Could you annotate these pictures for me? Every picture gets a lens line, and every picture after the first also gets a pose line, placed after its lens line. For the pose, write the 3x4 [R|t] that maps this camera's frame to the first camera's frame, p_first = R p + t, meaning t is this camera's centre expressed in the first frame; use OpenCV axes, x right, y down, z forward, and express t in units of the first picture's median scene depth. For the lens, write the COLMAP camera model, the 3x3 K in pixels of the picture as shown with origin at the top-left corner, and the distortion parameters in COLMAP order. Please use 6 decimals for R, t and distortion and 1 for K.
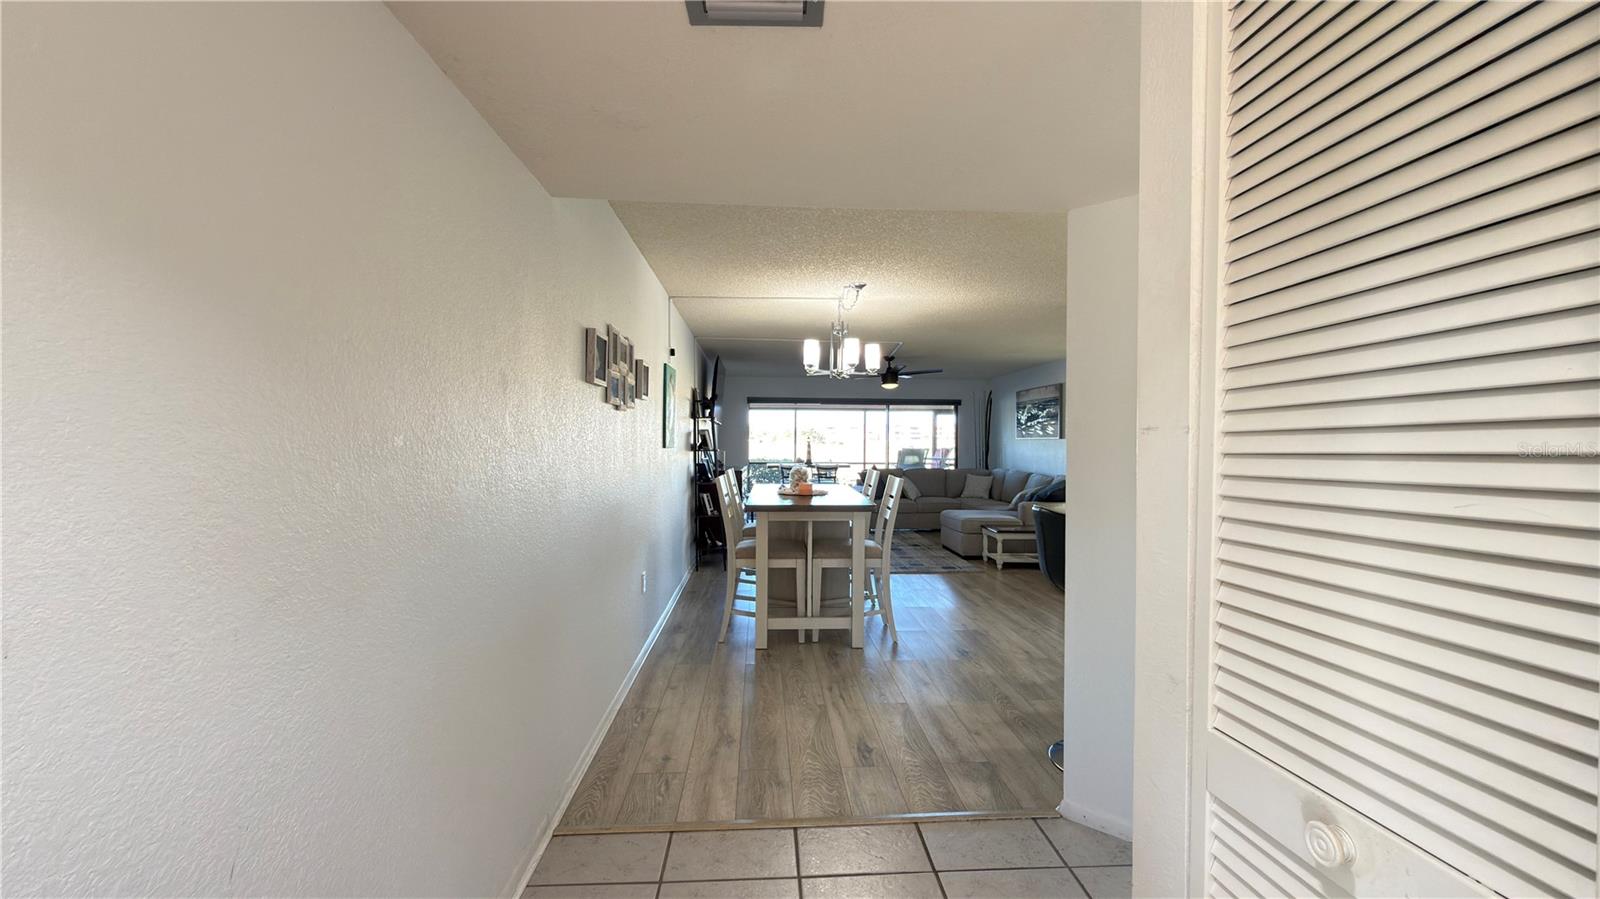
lens RADIAL K [[642.6, 0, 801.0], [0, 642.6, 448.1], [0, 0, 1]] dist [0.001888, 0.000339]
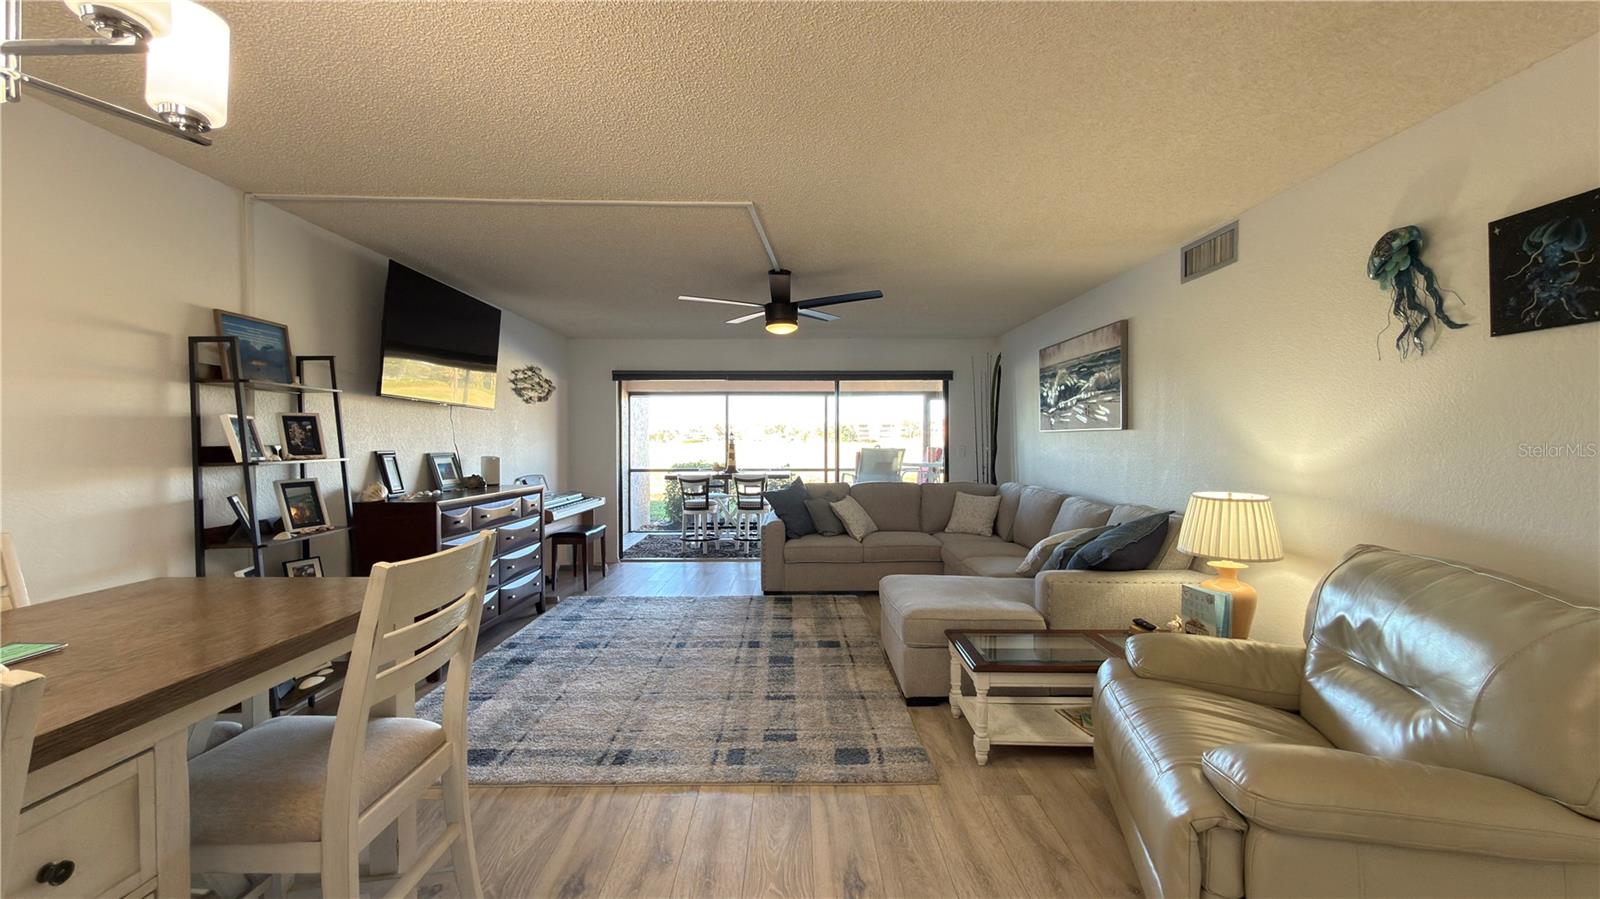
lens RADIAL K [[642.6, 0, 802.7], [0, 642.6, 447.9], [0, 0, 1]] dist [0.001888, 0.000339]
pose [[0.998520, -0.007473, -0.053876, 0.173209], [0.007350, 0.999970, -0.002473, -0.000496], [0.053893, 0.002074, 0.998545, 0.468194]]
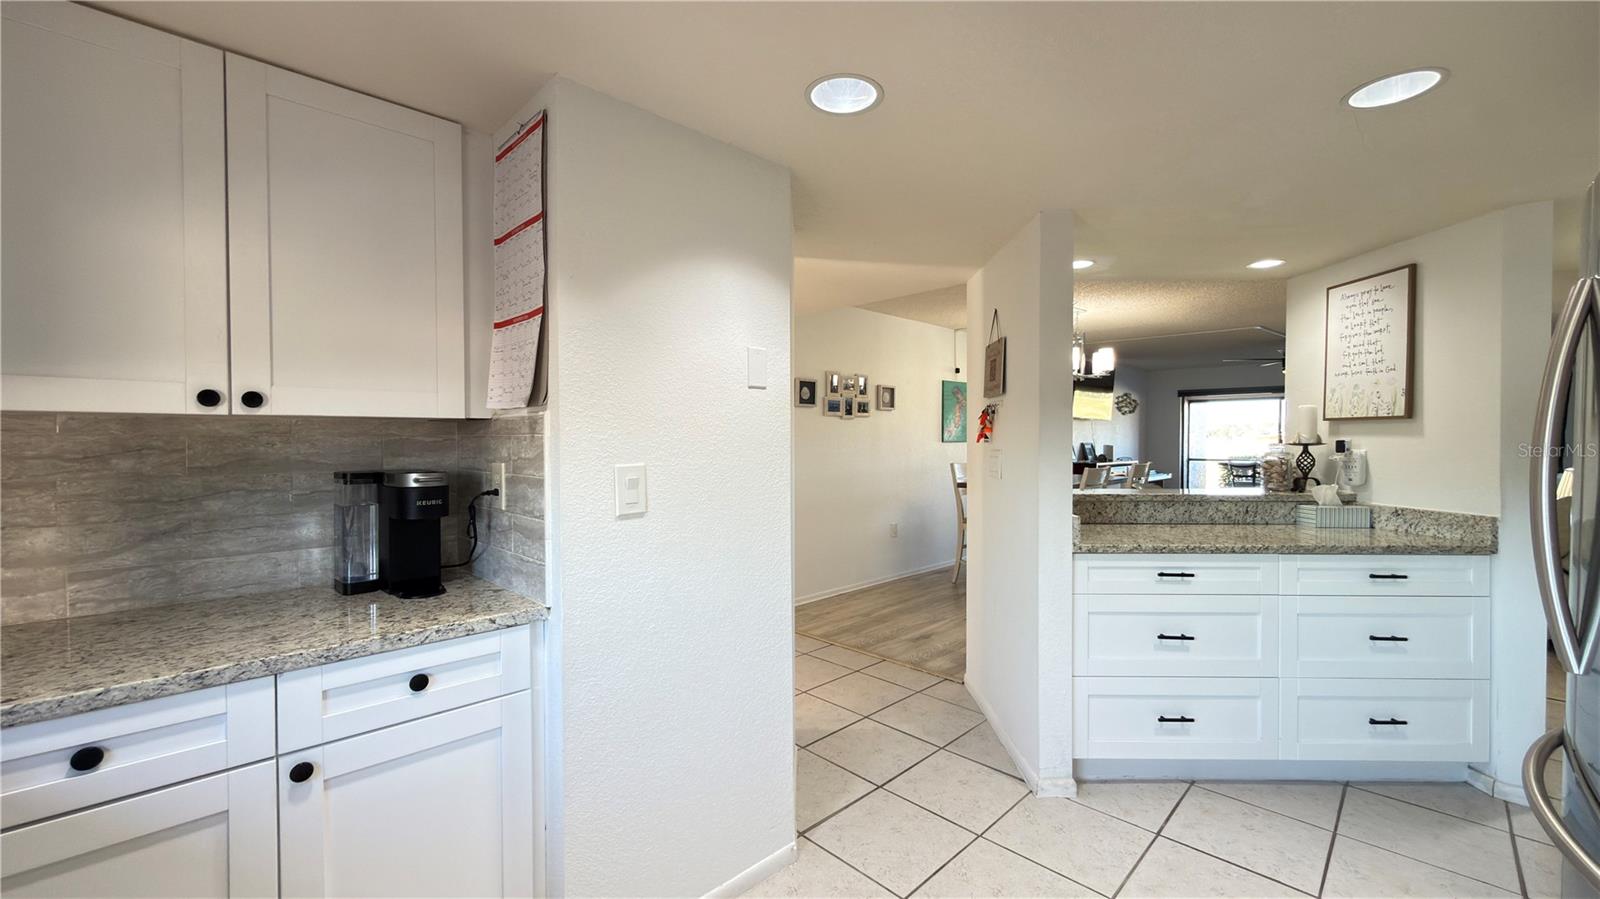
lens RADIAL K [[642.6, 0, 796.6], [0, 642.6, 449.4], [0, 0, 1]] dist [0.001888, 0.000339]
pose [[0.650601, 0.010519, -0.759347, 0.347685], [-0.003740, 0.999936, 0.010647, 0.001294], [0.759410, -0.004087, 0.650599, -0.076397]]
